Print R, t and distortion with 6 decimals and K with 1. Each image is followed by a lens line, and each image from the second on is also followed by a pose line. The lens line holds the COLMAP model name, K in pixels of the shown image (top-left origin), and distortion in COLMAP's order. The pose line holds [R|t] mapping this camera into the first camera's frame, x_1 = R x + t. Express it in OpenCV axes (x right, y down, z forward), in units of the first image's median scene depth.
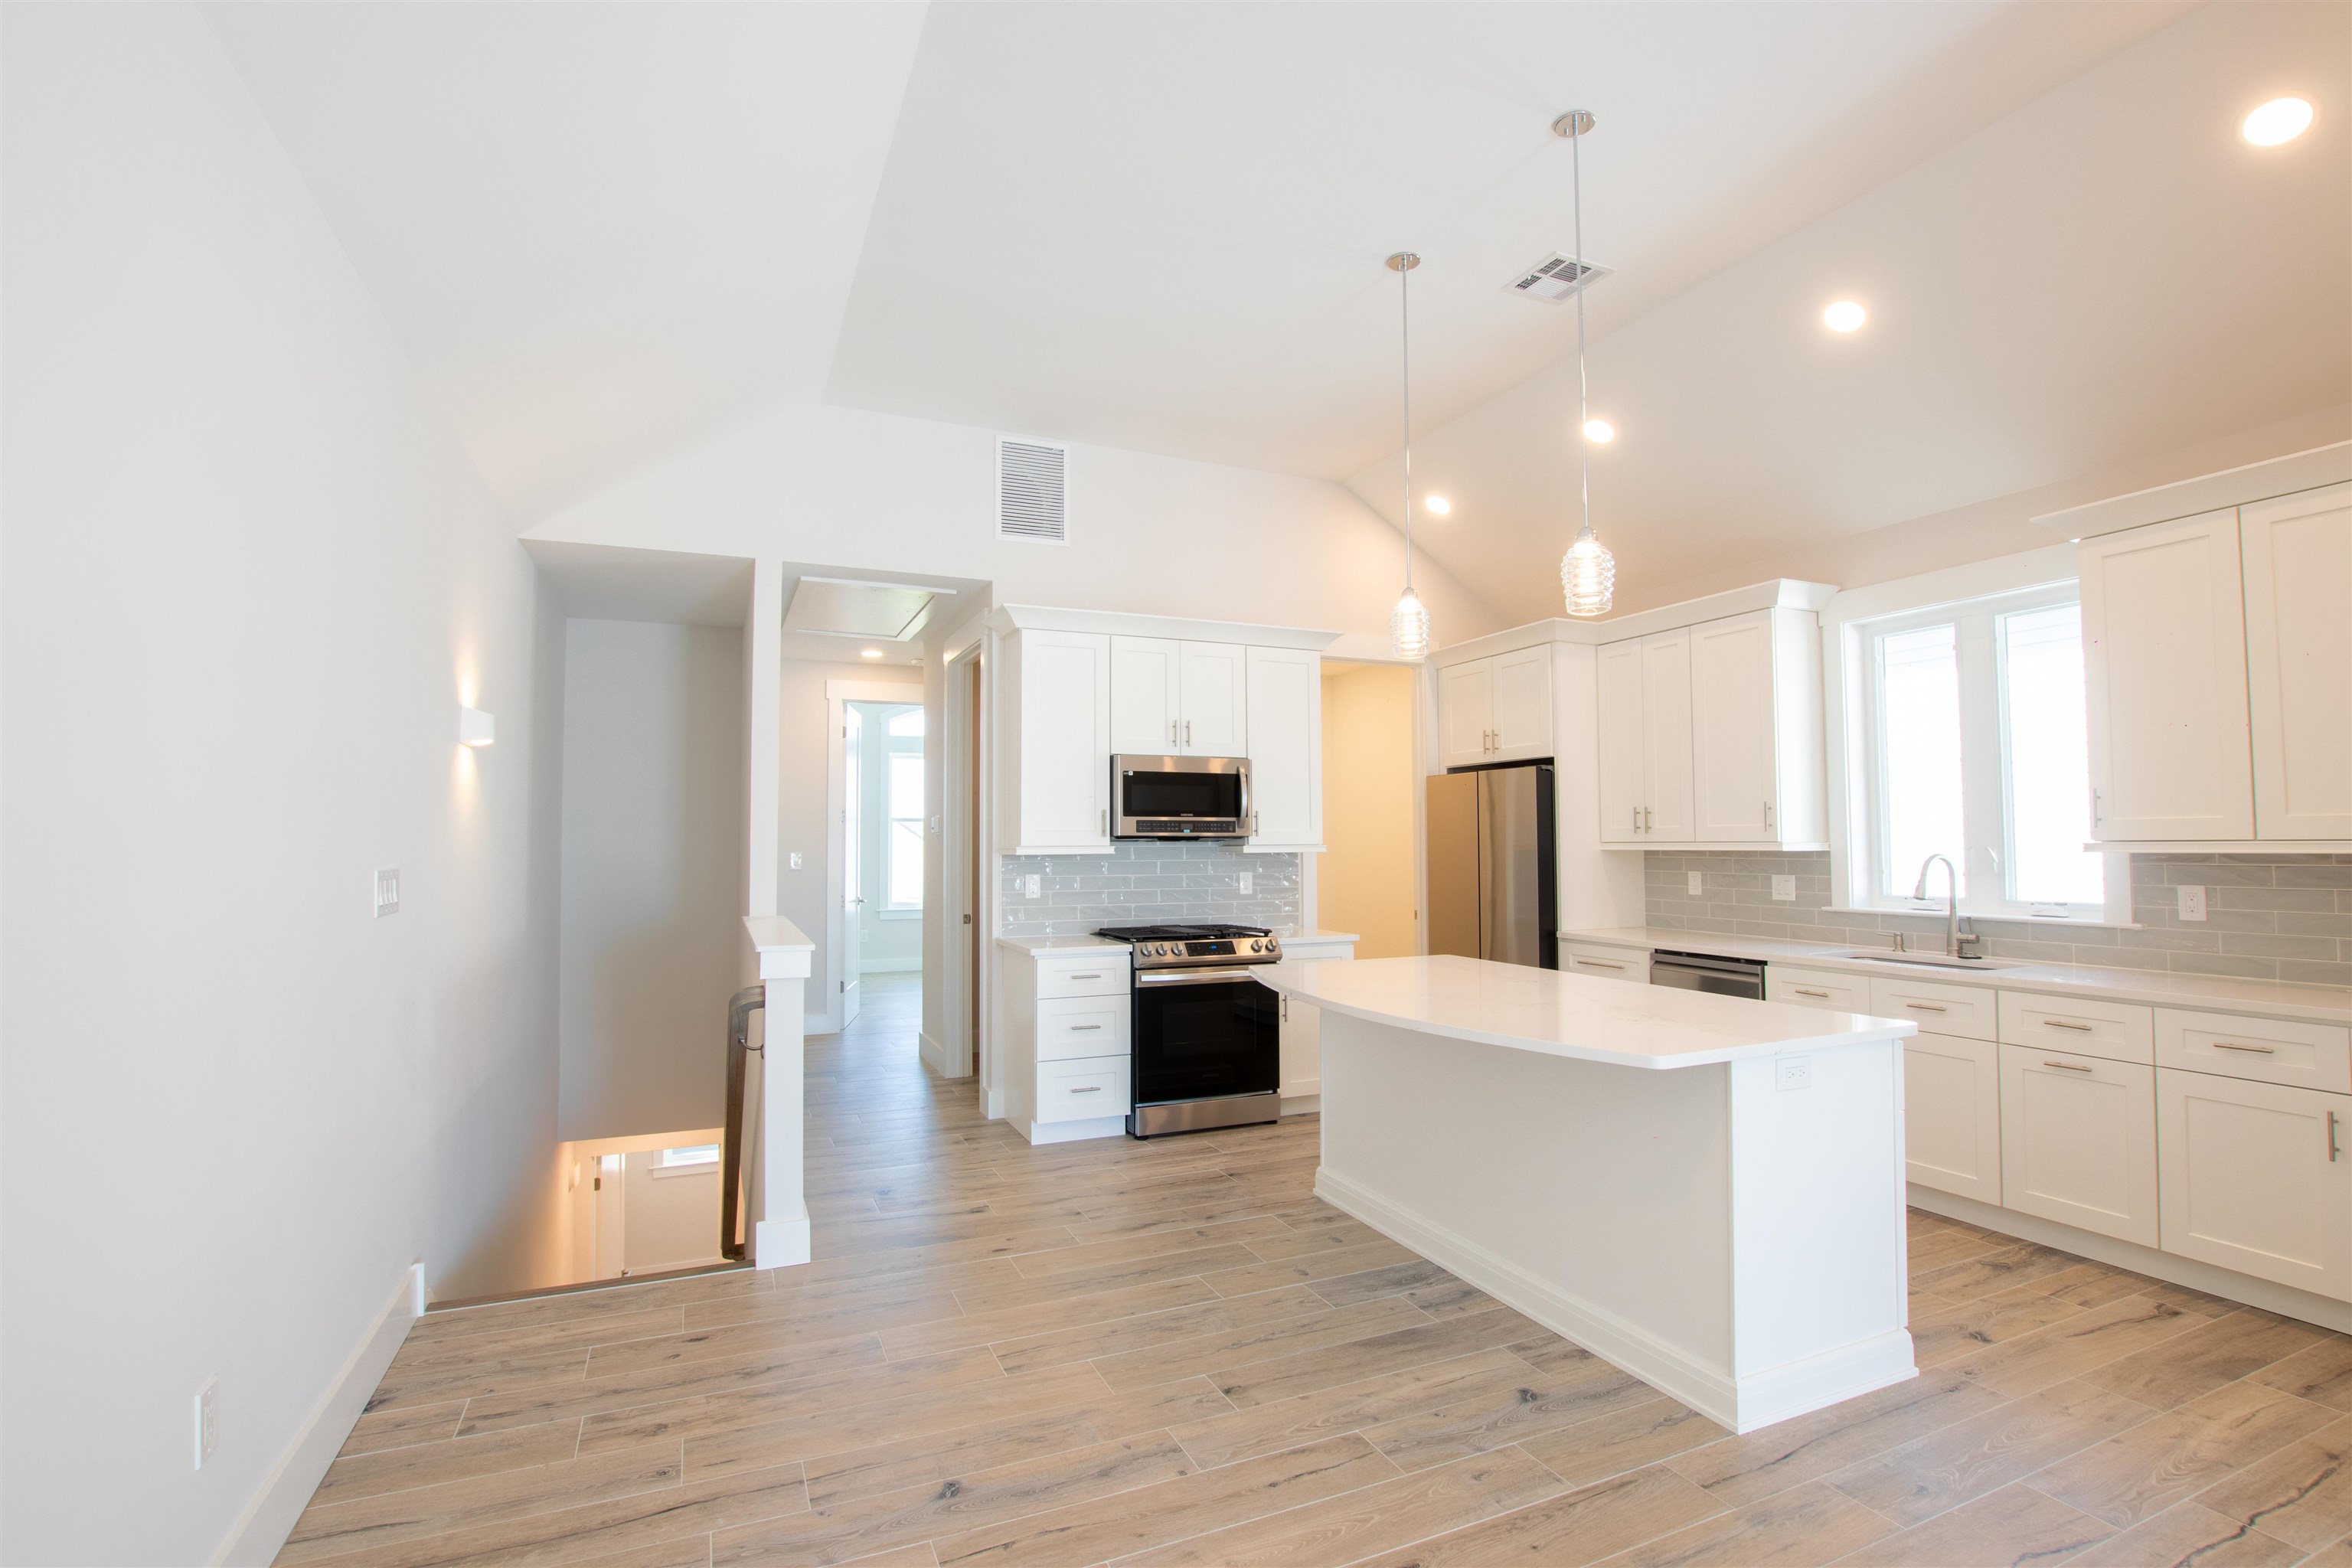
lens RADIAL K [[1096.6, 0, 1180.8], [0, 1096.6, 789.7], [0, 0, 1]] dist [-0.031687, 0.002346]
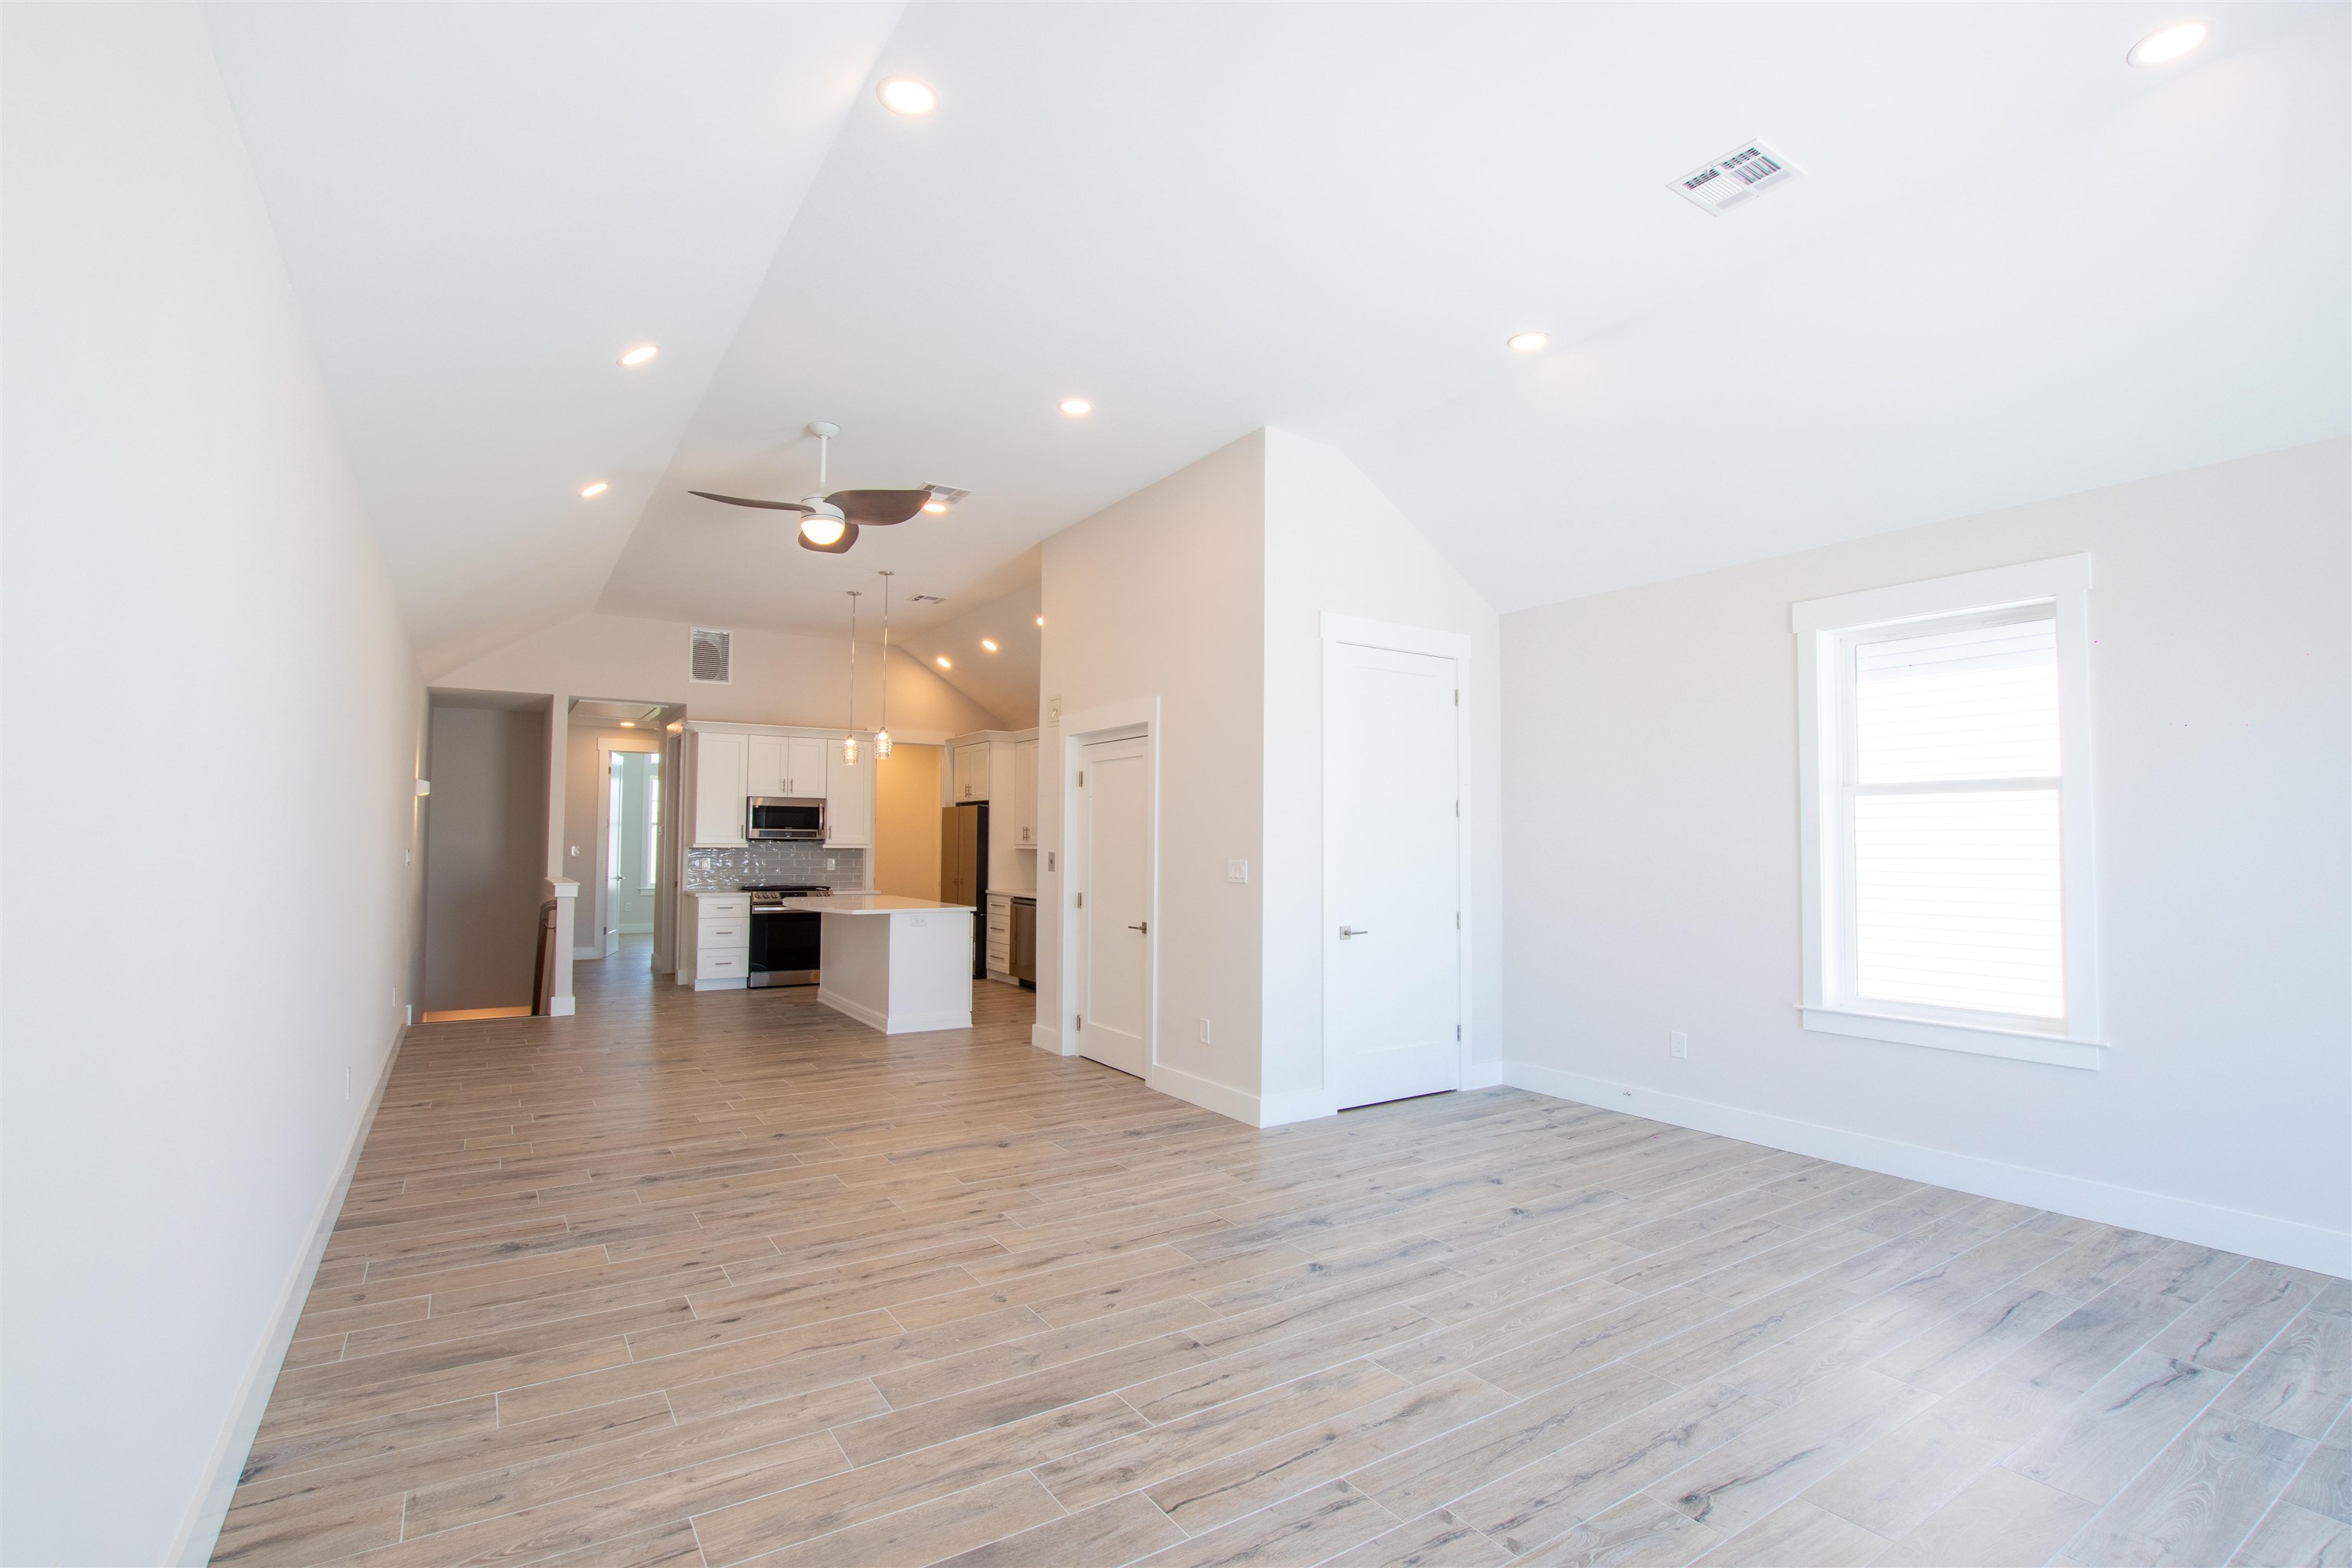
lens RADIAL K [[1096.6, 0, 1188.3], [0, 1096.6, 789.5], [0, 0, 1]] dist [-0.031687, 0.002346]
pose [[0.985596, 0.018422, 0.168108, 0.402586], [-0.018242, 0.999830, -0.002618, -0.056613], [-0.168128, -0.000486, 0.985765, -1.096781]]
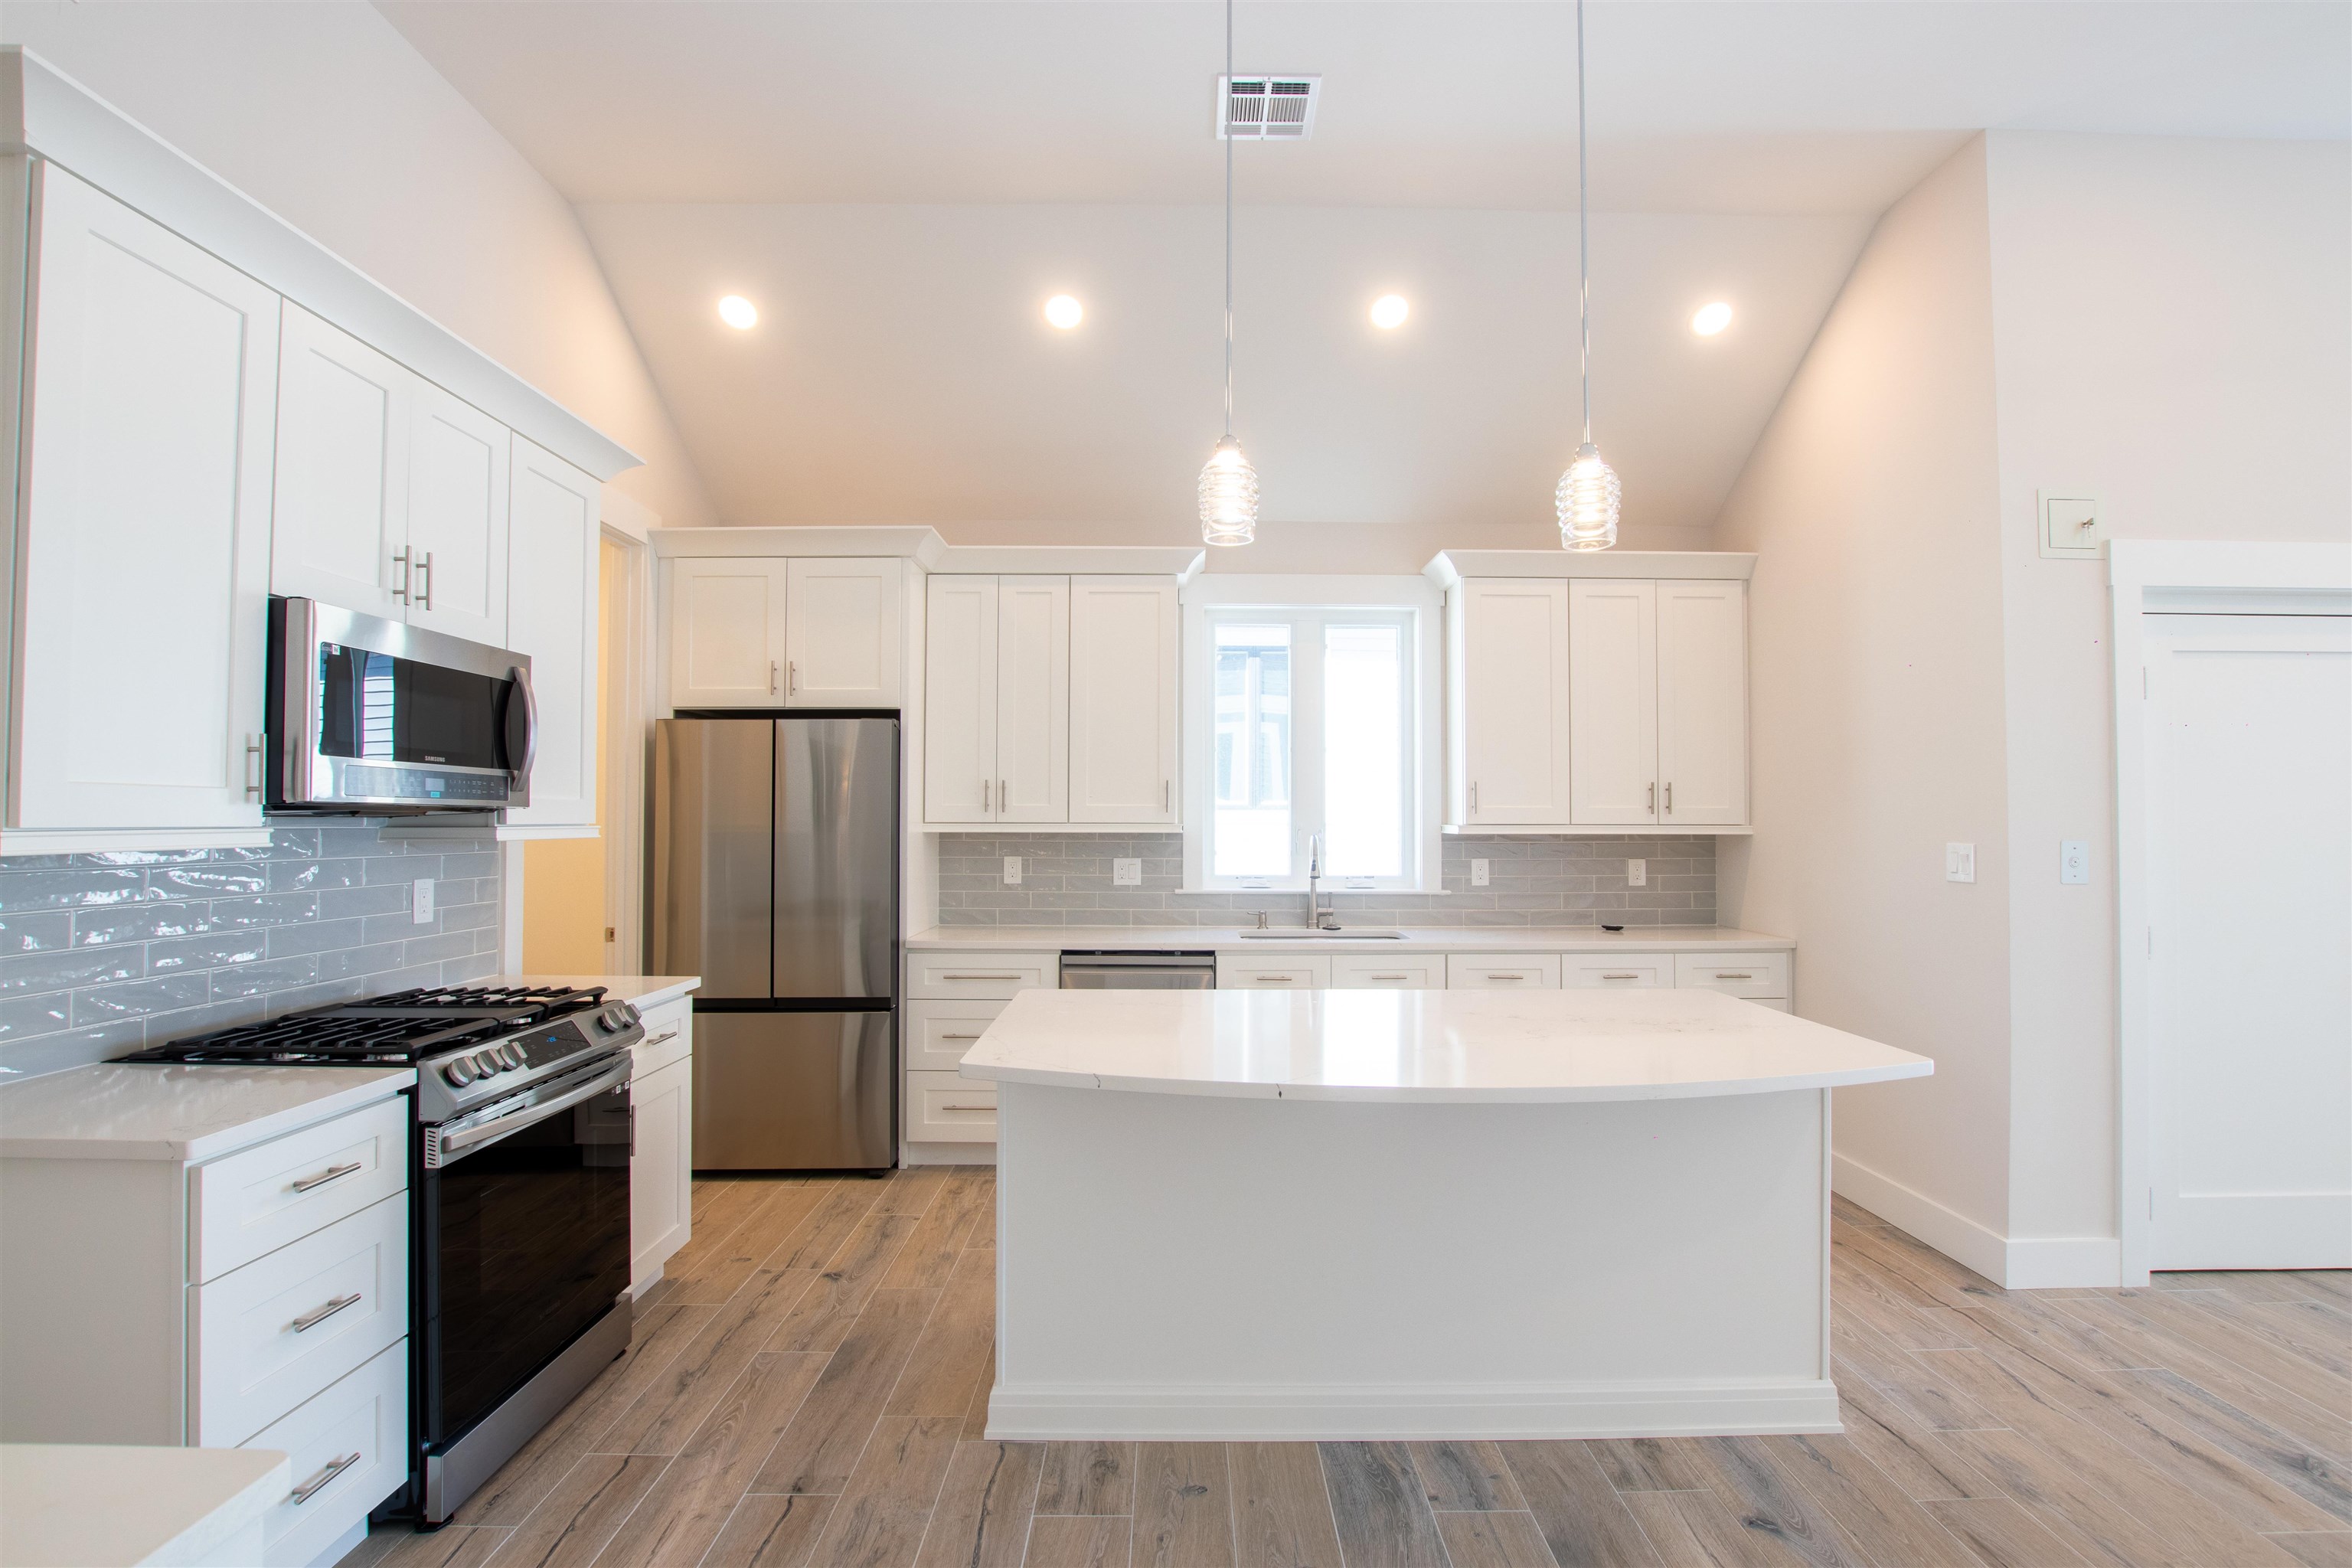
lens RADIAL K [[1096.6, 0, 1177.4], [0, 1096.6, 789.9], [0, 0, 1]] dist [-0.031687, 0.002346]
pose [[0.393154, 0.030006, 0.918983, -0.305325], [-0.048358, 0.998759, -0.011923, 0.028099], [-0.918200, -0.039752, 0.394117, 0.579921]]
